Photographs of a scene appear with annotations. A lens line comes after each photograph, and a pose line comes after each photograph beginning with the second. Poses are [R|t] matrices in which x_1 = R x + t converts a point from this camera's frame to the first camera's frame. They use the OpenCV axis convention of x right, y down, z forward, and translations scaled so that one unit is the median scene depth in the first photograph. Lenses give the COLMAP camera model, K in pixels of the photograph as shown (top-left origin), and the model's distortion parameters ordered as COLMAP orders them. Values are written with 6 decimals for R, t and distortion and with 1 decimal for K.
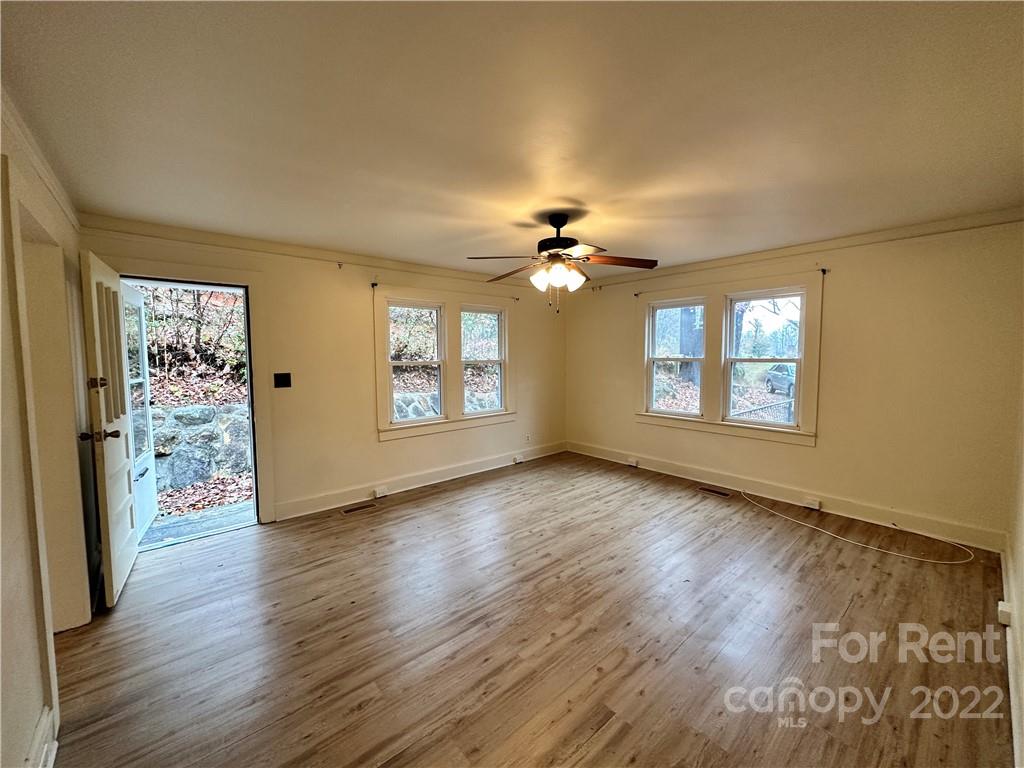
lens RADIAL K [[406.6, 0, 513.2], [0, 406.6, 381.6], [0, 0, 1]] dist [-0.003160, 0.000884]
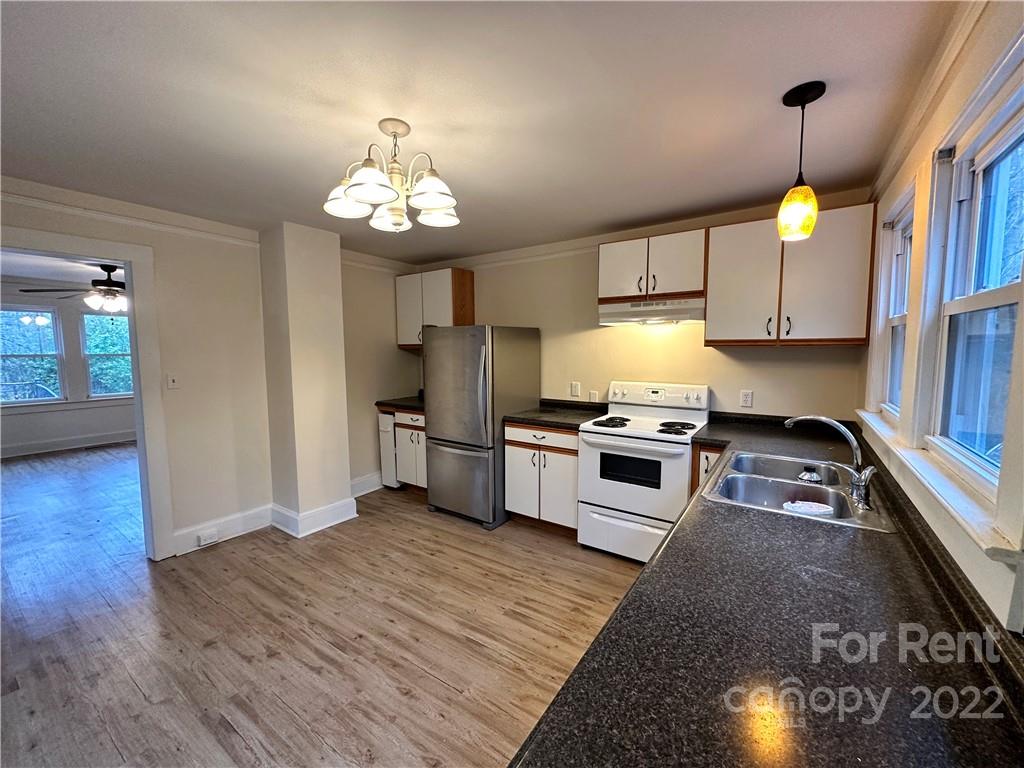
lens RADIAL K [[406.6, 0, 514.5], [0, 406.6, 384.1], [0, 0, 1]] dist [-0.003160, 0.000884]
pose [[-0.260817, -0.078989, 0.962151, -1.284176], [0.068416, 0.992629, 0.100037, 0.009077], [-0.962961, 0.091918, -0.253490, -0.083387]]
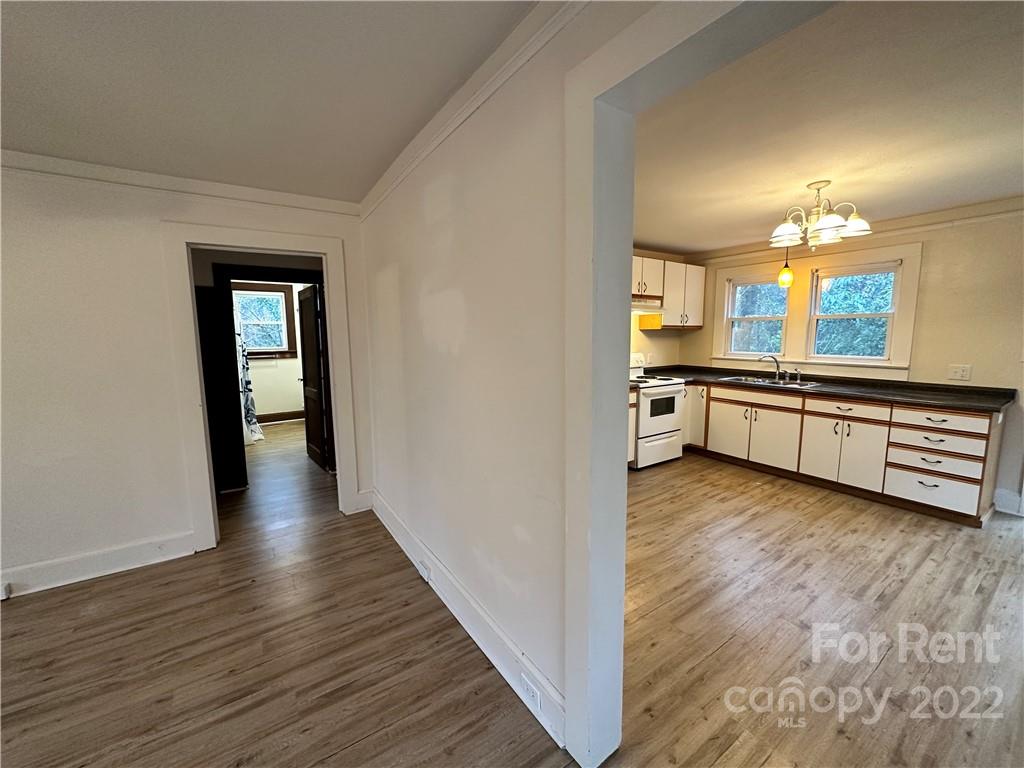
lens RADIAL K [[406.6, 0, 511.5], [0, 406.6, 383.5], [0, 0, 1]] dist [-0.003160, 0.000884]
pose [[-0.993284, -0.004261, 0.115622, -0.418606], [0.017215, 0.982756, 0.184103, -0.032632], [-0.114412, 0.184857, -0.976083, 0.658810]]
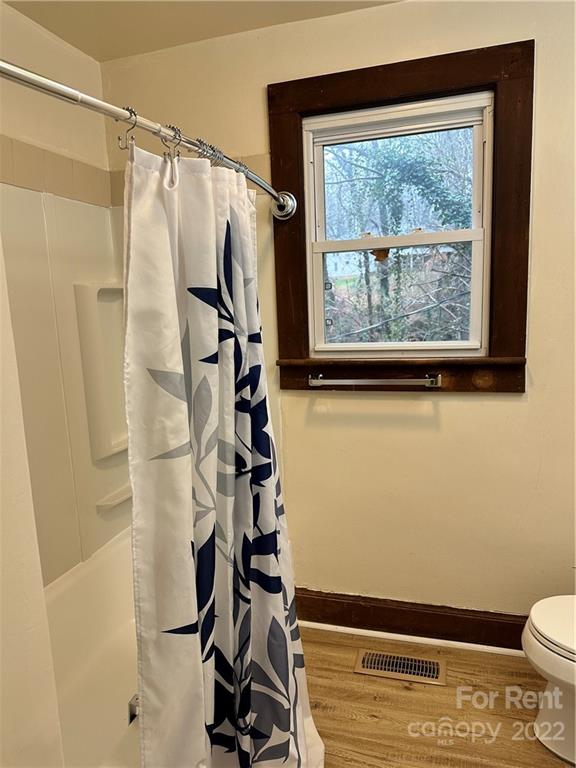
lens RADIAL K [[549.6, 0, 287.3], [0, 549.6, 384.1], [0, 0, 1]] dist [0.005813, 0.000342]
pose [[-0.522768, -0.105749, 0.845890, 0.280730], [0.107276, 0.976227, 0.188340, 0.030370], [-0.845698, 0.189202, -0.498996, -0.371520]]
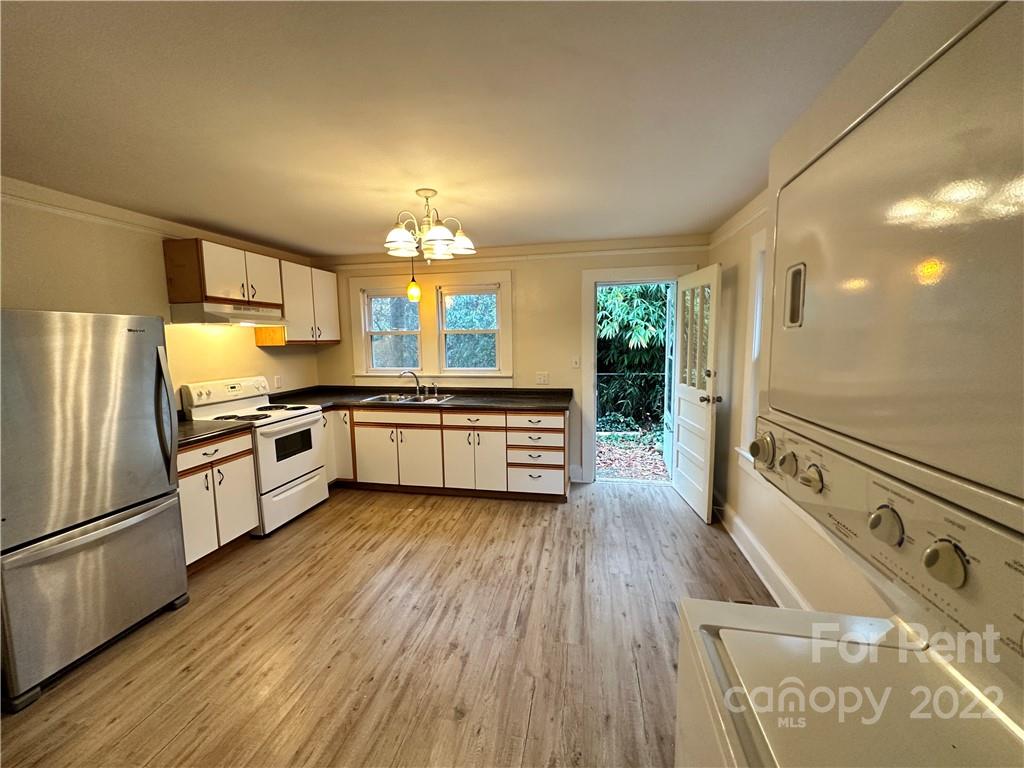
lens RADIAL K [[406.6, 0, 513.4], [0, 406.6, 379.9], [0, 0, 1]] dist [-0.003160, 0.000884]
pose [[-0.781927, 0.080228, -0.618186, -0.536061], [-0.020845, 0.987764, 0.154557, -0.040054], [0.623022, 0.133738, -0.770687, 0.491478]]
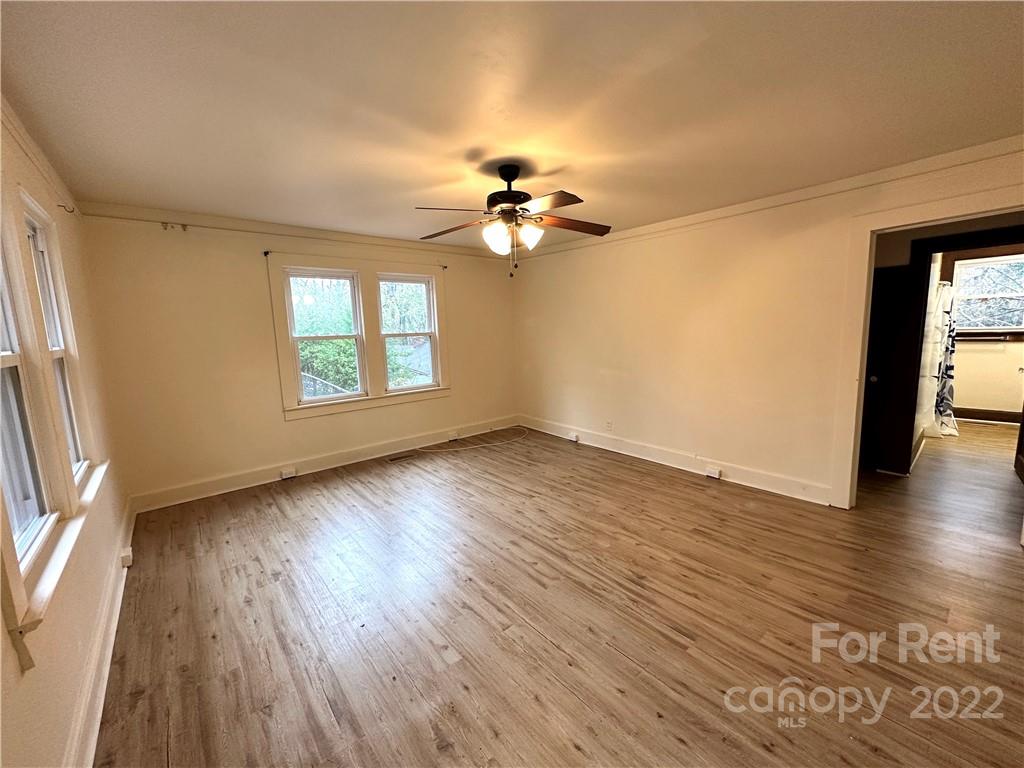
lens RADIAL K [[406.6, 0, 511.8], [0, 406.6, 384.1], [0, 0, 1]] dist [-0.003160, 0.000884]
pose [[0.004161, -0.131304, 0.991333, -0.560677], [0.099701, 0.986457, 0.130240, -0.034517], [-0.995009, 0.098295, 0.017195, 0.683476]]
